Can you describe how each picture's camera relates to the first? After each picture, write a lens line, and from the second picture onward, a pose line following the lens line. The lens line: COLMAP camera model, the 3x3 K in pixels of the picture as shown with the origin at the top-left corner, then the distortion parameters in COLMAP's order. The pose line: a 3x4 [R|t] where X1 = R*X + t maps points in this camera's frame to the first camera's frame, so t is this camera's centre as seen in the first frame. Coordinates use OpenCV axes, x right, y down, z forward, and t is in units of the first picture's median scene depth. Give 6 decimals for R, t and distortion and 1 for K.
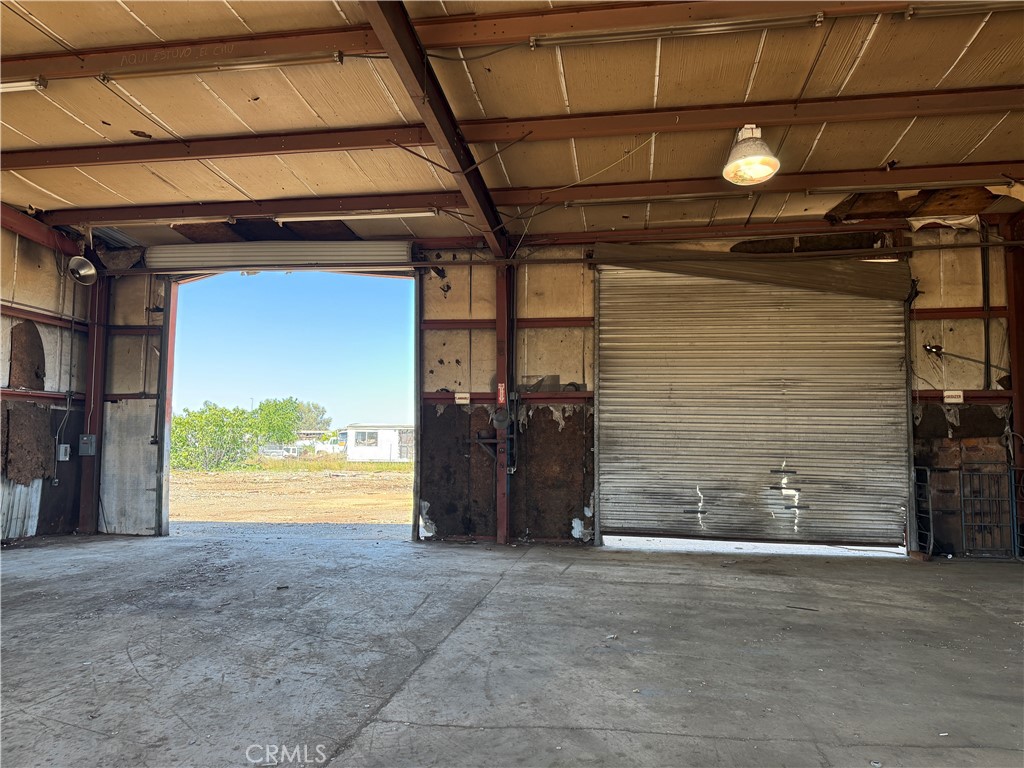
lens RADIAL K [[721.0, 0, 512.2], [0, 721.0, 388.3], [0, 0, 1]] dist [0.043098, -0.007479]
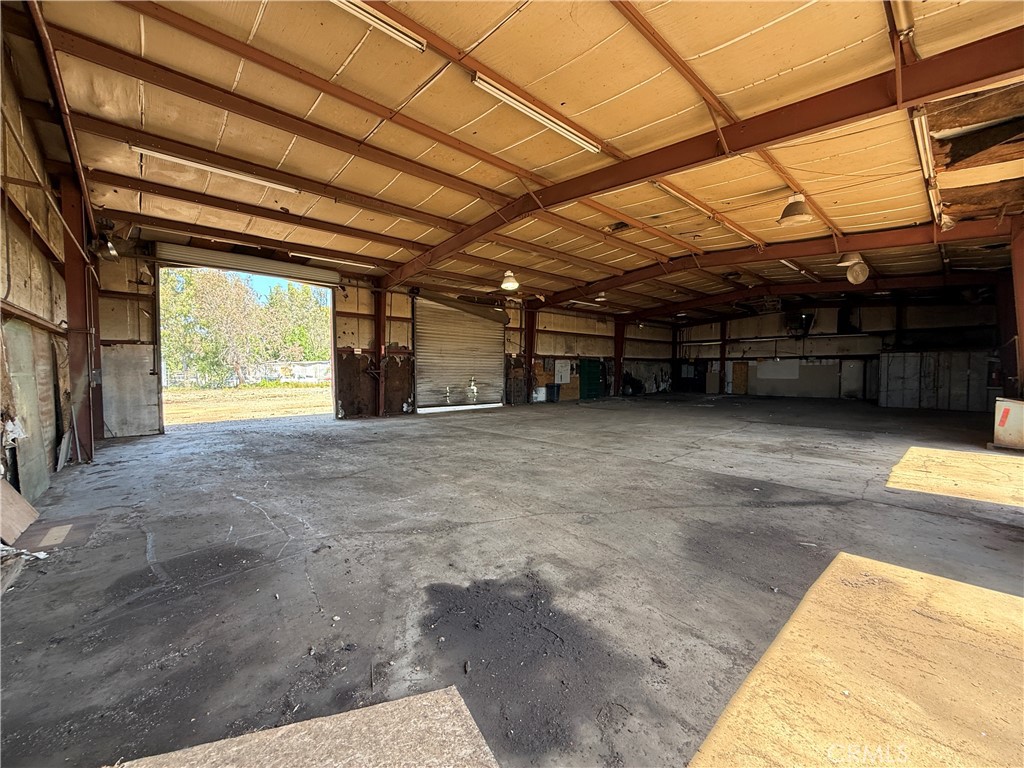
lens RADIAL K [[409.0, 0, 512.6], [0, 409.0, 384.1], [0, 0, 1]] dist [0.000214, -0.000194]
pose [[0.626992, -0.035140, 0.778233, -0.745607], [-0.050683, 0.995026, 0.085763, -0.016232], [-0.777375, -0.093216, 0.622092, -0.114782]]
